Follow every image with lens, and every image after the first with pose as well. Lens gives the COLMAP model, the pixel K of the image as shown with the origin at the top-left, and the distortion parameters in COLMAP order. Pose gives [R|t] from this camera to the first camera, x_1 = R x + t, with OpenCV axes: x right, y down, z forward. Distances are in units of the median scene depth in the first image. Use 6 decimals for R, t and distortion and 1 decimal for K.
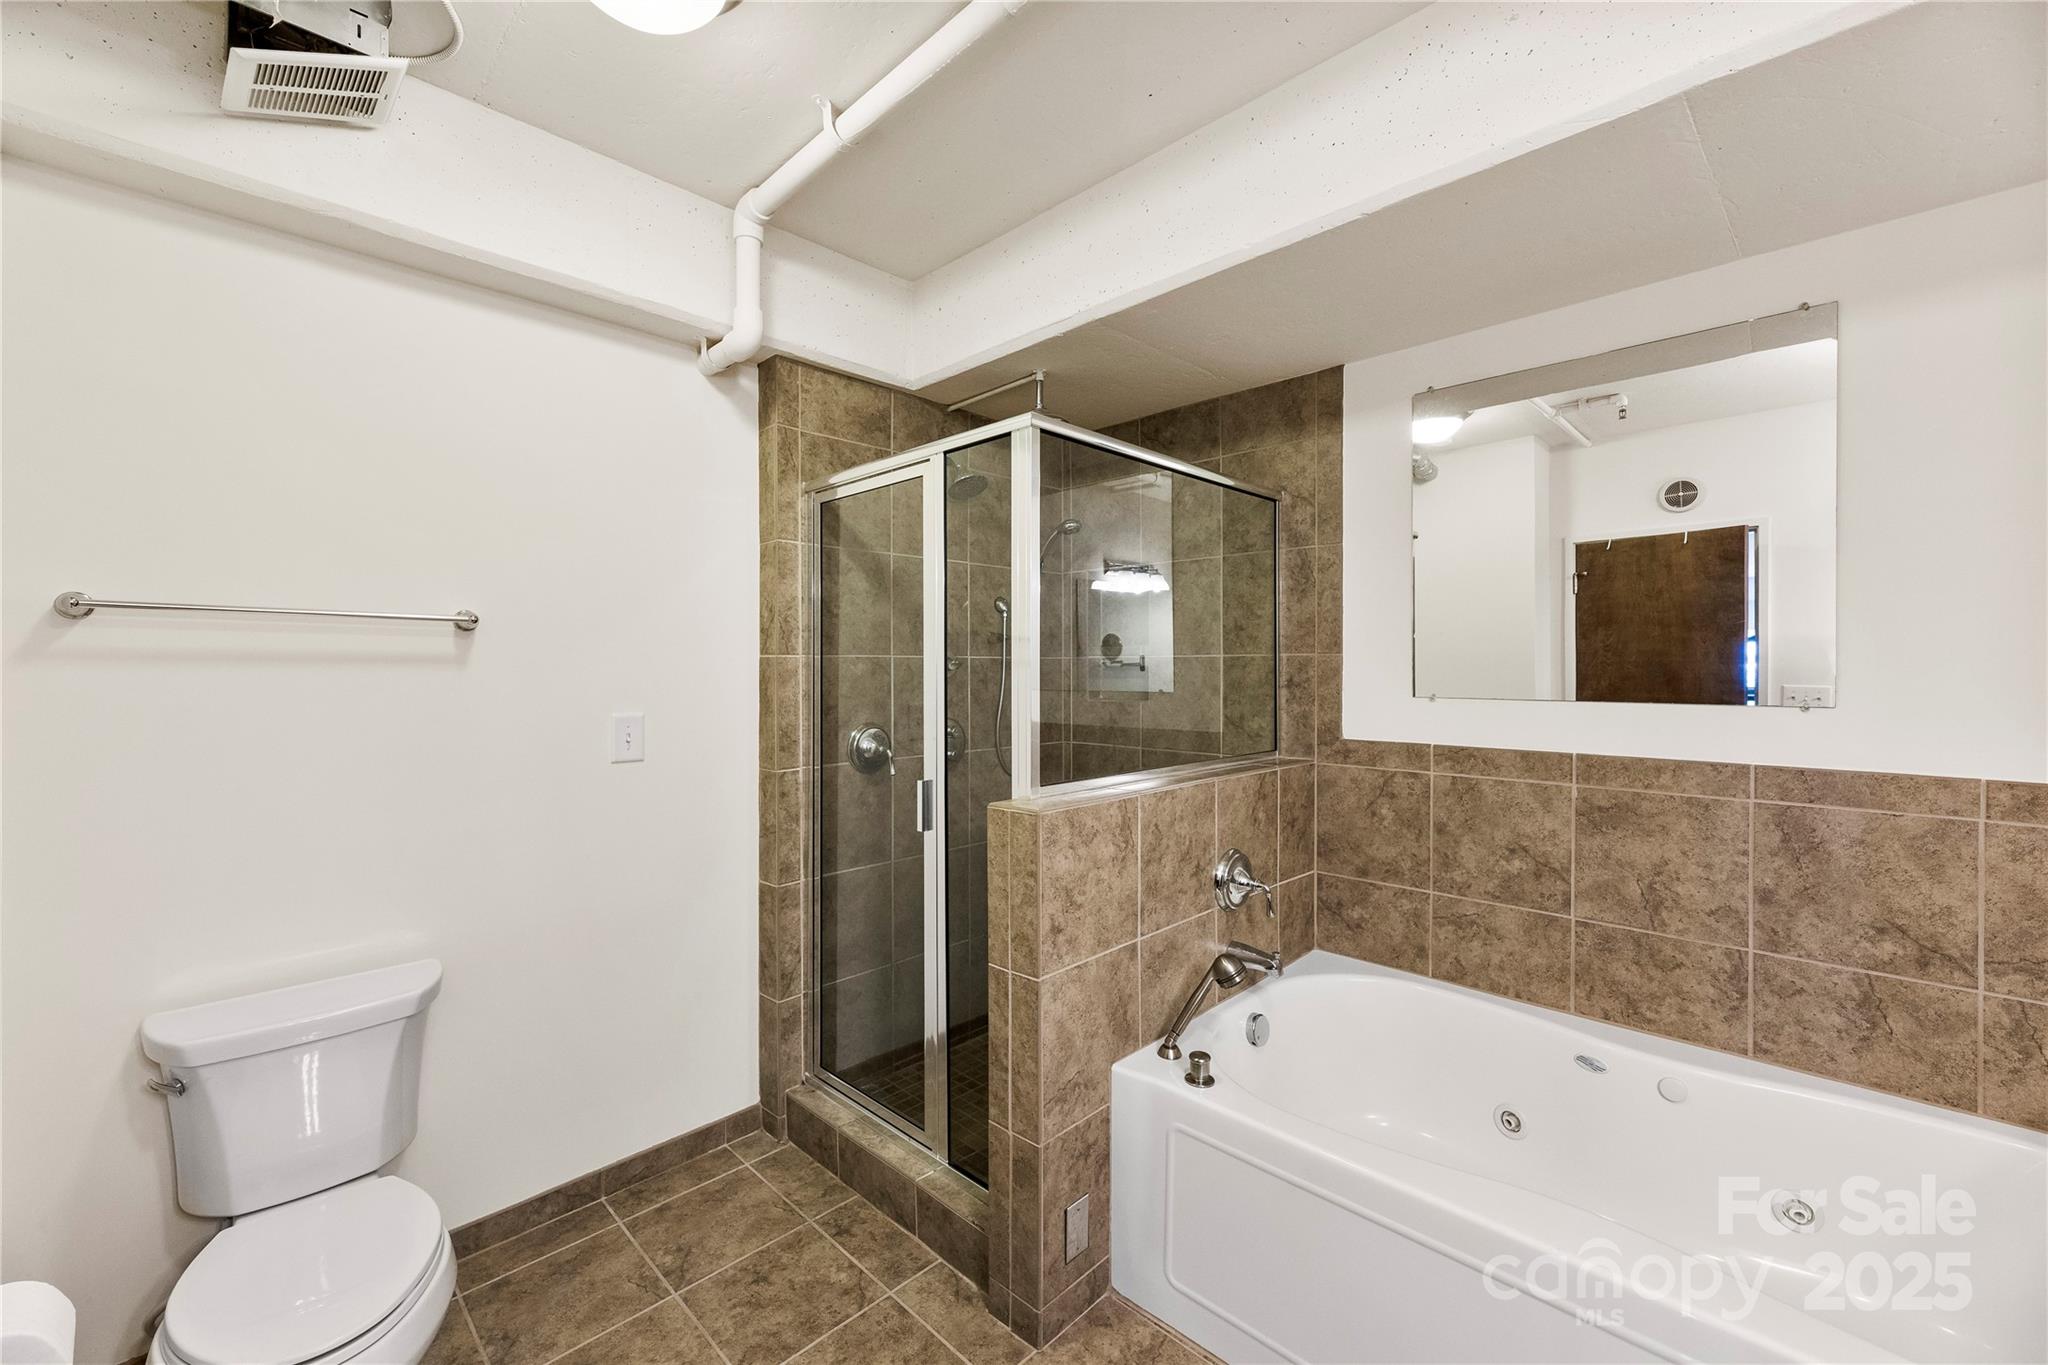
lens RADIAL K [[829.9, 0, 1024.7], [0, 829.9, 671.5], [0, 0, 1]] dist [0.000911, 0.000424]
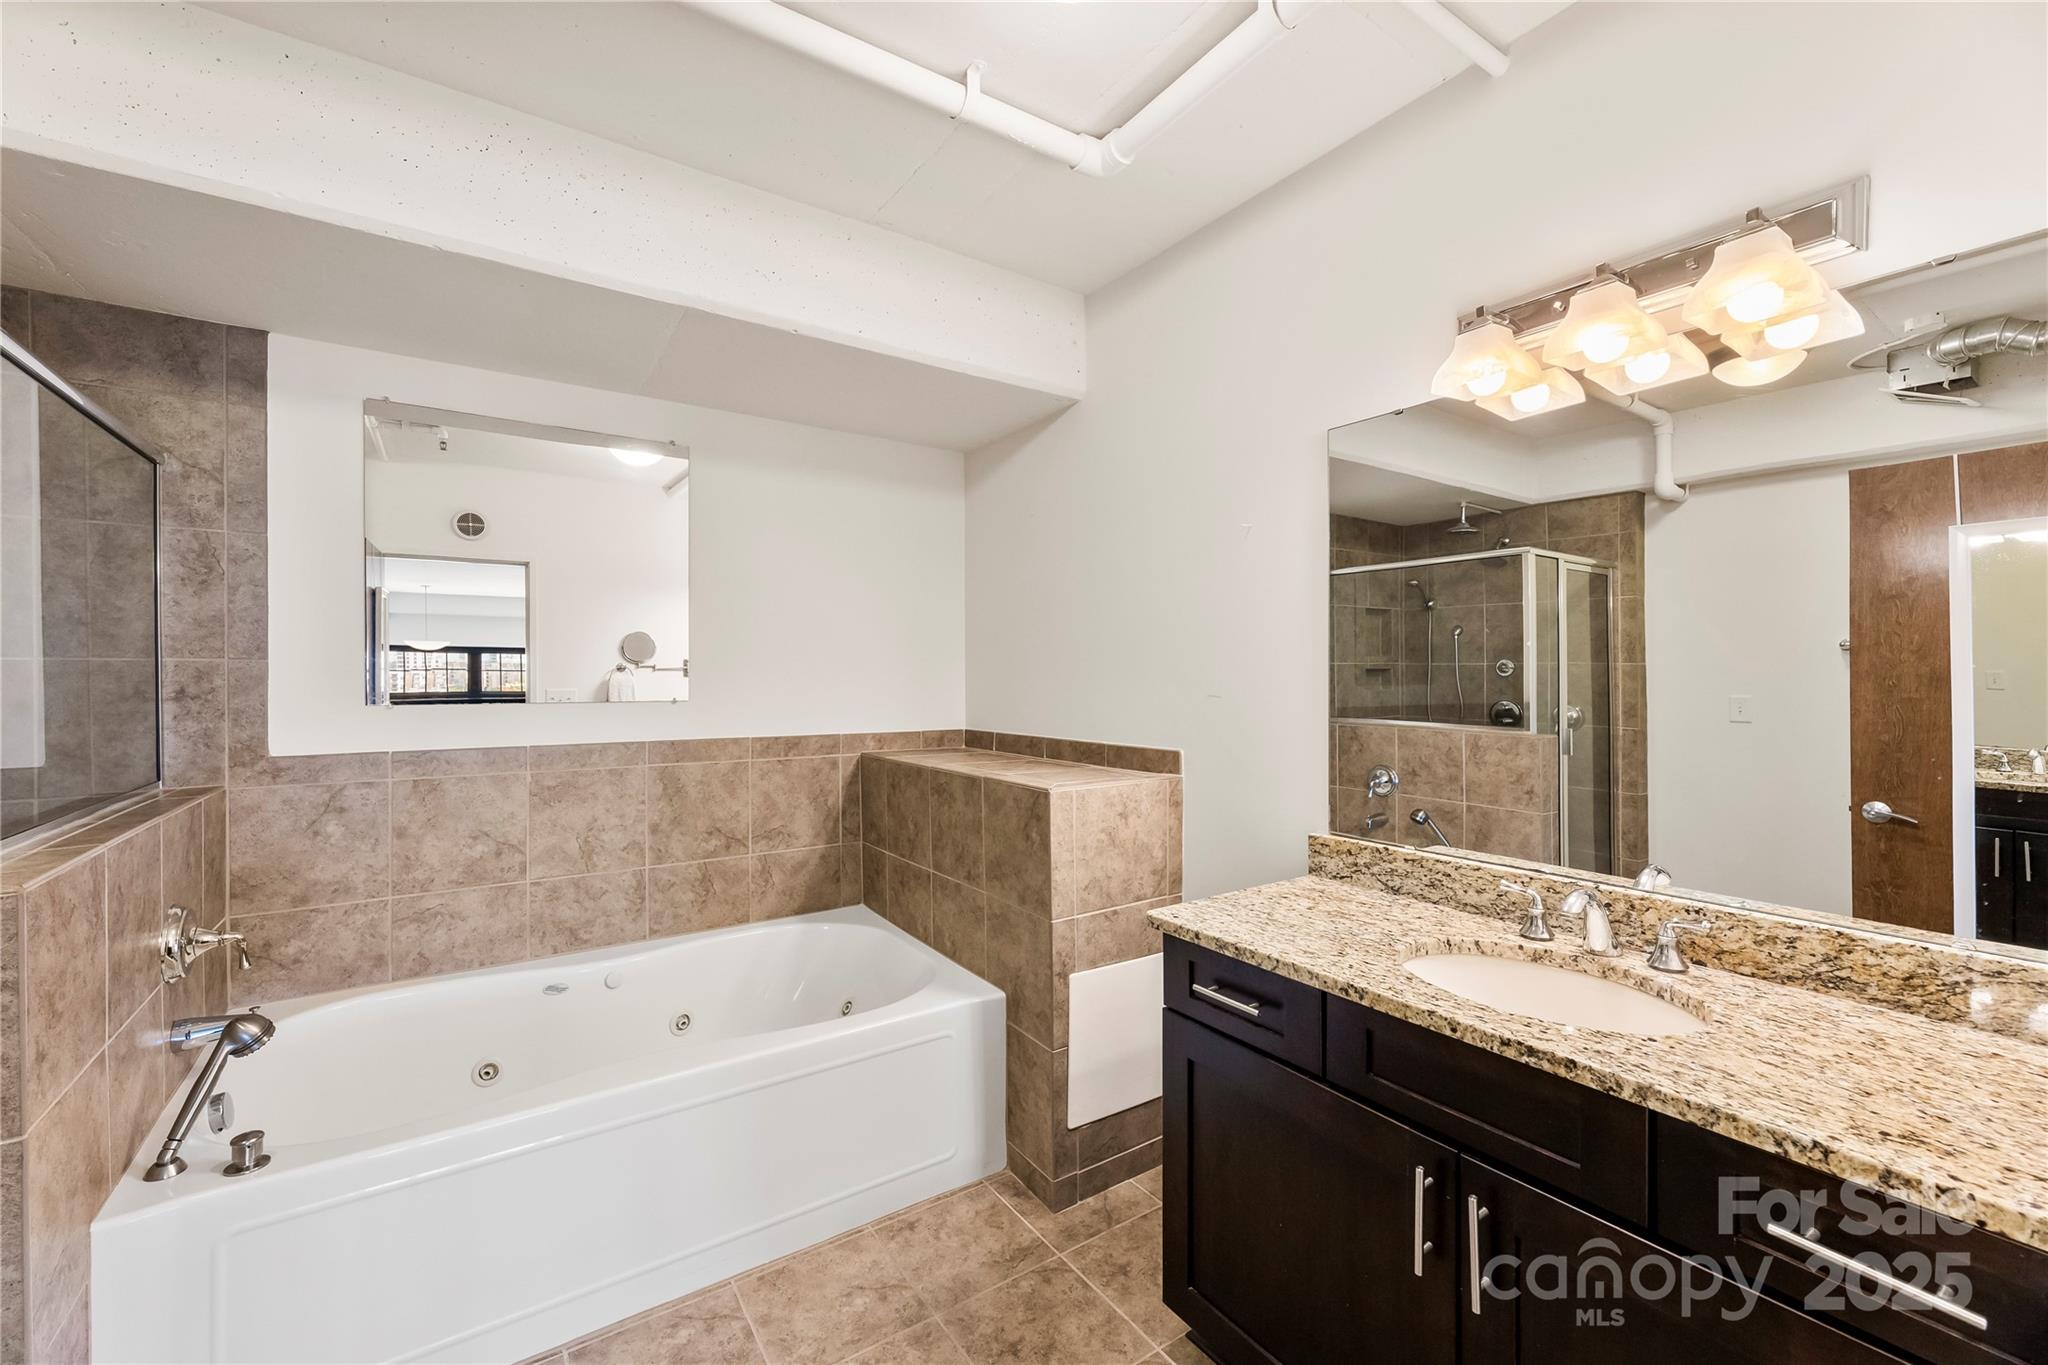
lens RADIAL K [[829.9, 0, 1025.2], [0, 829.9, 679.8], [0, 0, 1]] dist [0.000911, 0.000424]
pose [[0.190339, -0.005958, 0.981700, -0.370718], [0.005217, 0.999974, 0.005057, -0.000676], [-0.981705, 0.004159, 0.190365, 0.050825]]
